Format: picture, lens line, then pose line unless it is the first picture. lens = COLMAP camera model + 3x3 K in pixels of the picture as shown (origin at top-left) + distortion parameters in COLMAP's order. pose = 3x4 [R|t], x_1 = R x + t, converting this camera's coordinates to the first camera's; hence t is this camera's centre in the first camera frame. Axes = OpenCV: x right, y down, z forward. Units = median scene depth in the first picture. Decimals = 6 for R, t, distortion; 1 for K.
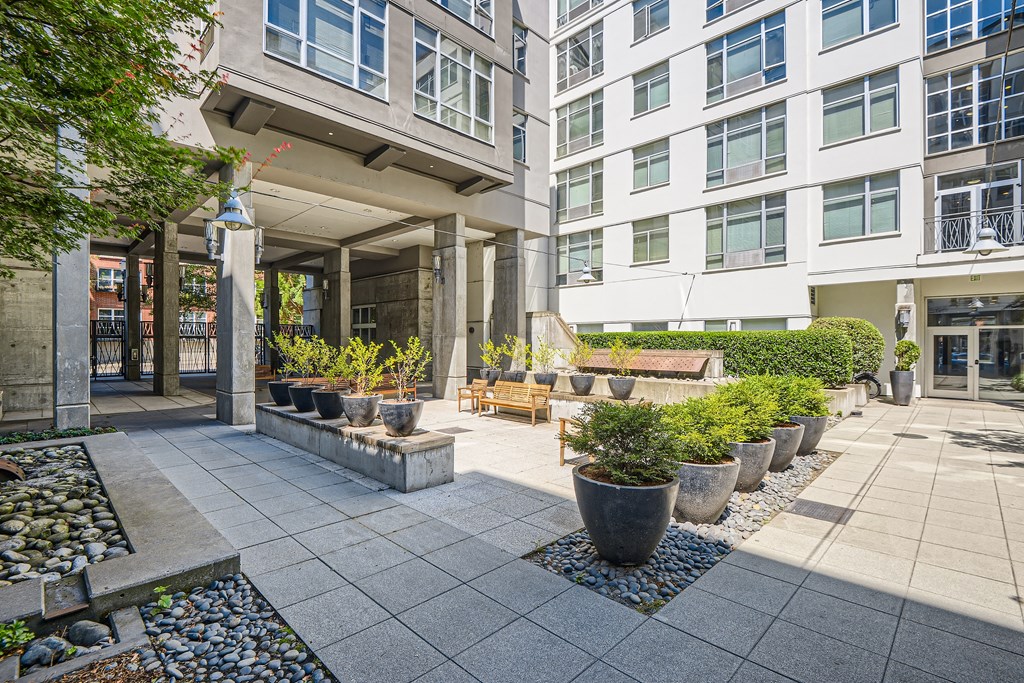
lens RADIAL K [[469.3, 0, 517.3], [0, 469.3, 340.3], [0, 0, 1]] dist [-0.011088, -0.000320]
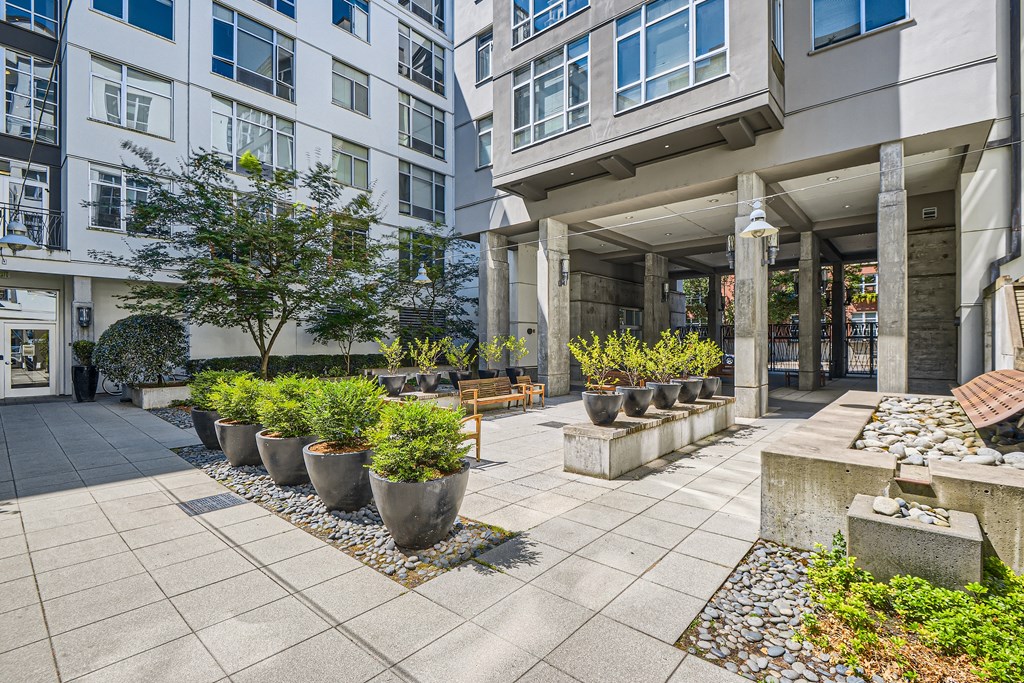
lens RADIAL K [[469.3, 0, 517.3], [0, 469.3, 340.3], [0, 0, 1]] dist [-0.011088, -0.000320]
pose [[0.054089, -0.006041, -0.998518, 1.651981], [0.002443, 0.999980, -0.005917, 0.017183], [0.998533, -0.002119, 0.054103, 1.563153]]
